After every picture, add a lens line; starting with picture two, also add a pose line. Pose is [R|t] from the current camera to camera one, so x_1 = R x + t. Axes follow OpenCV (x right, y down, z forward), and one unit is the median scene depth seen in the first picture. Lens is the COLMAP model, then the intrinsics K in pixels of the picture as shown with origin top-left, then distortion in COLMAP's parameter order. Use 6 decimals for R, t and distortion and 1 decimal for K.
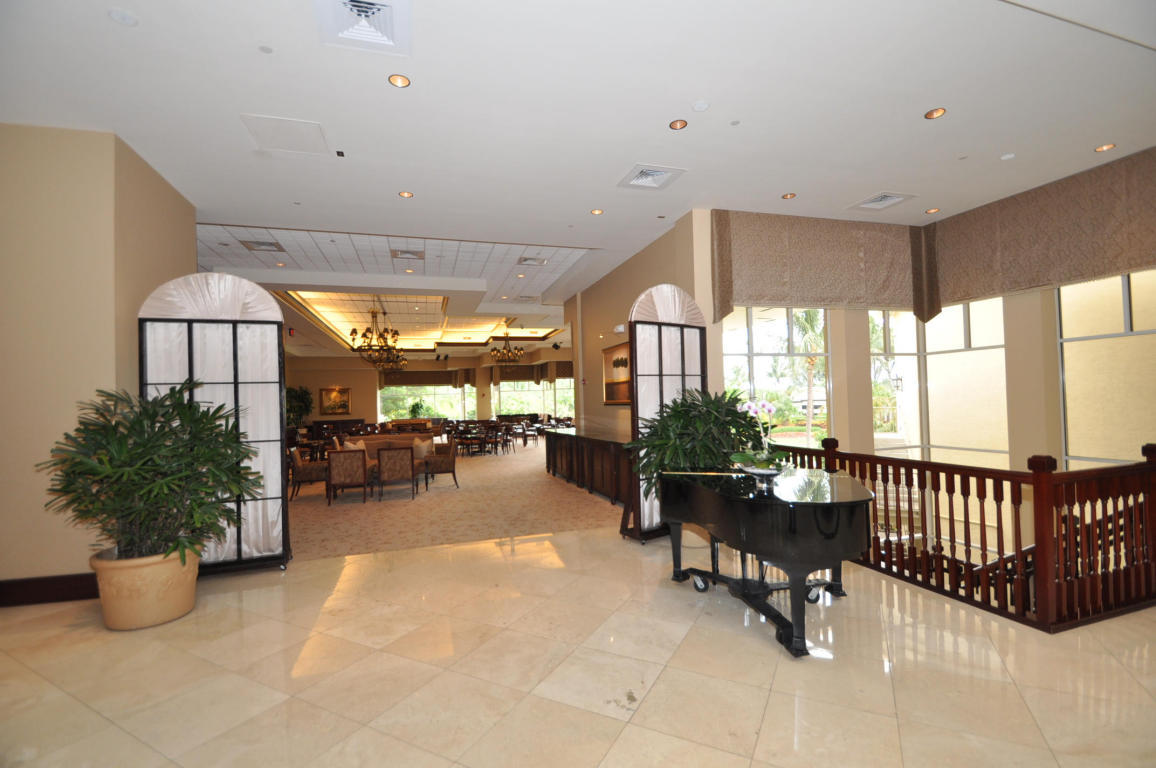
lens RADIAL K [[526.9, 0, 582.4], [0, 526.9, 392.0], [0, 0, 1]] dist [-0.008113, -0.000076]
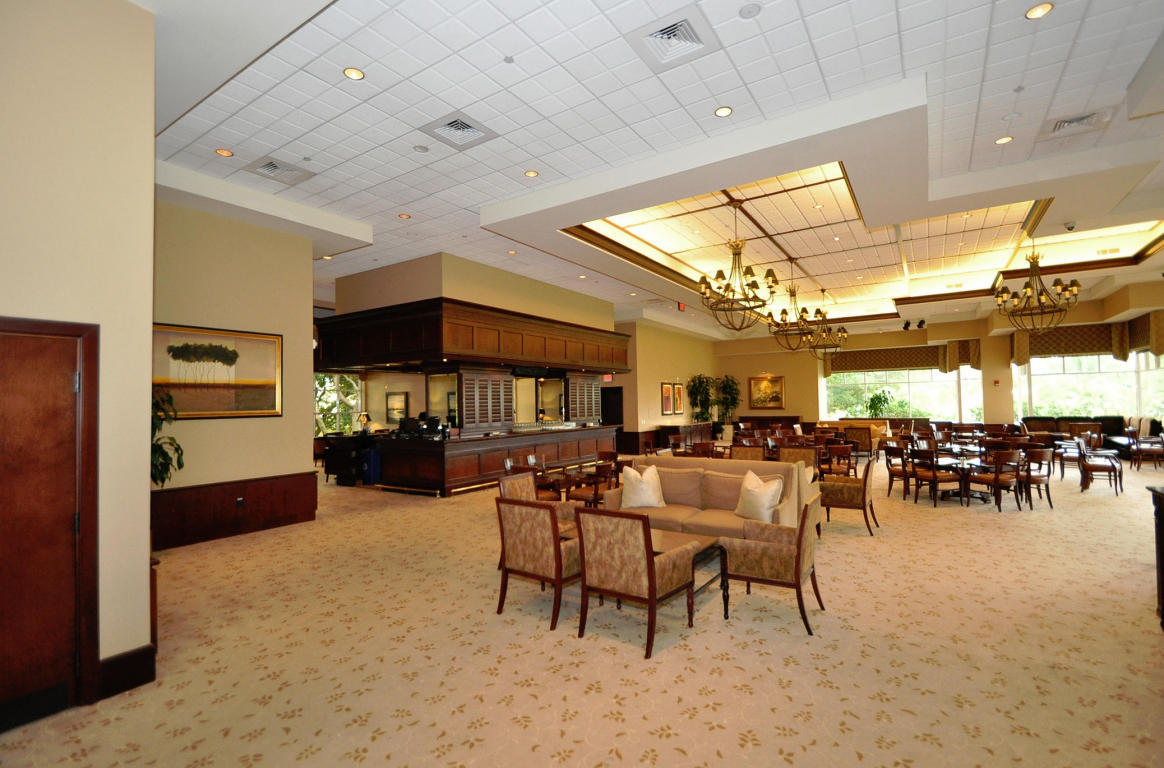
lens RADIAL K [[530.5, 0, 586.8], [0, 530.5, 384.3], [0, 0, 1]] dist [-0.008113, -0.000076]
pose [[0.636756, -0.012602, -0.770963, -0.022607], [0.013632, 0.999894, -0.005085, 0.005126], [0.770945, -0.007272, 0.636860, 0.279382]]
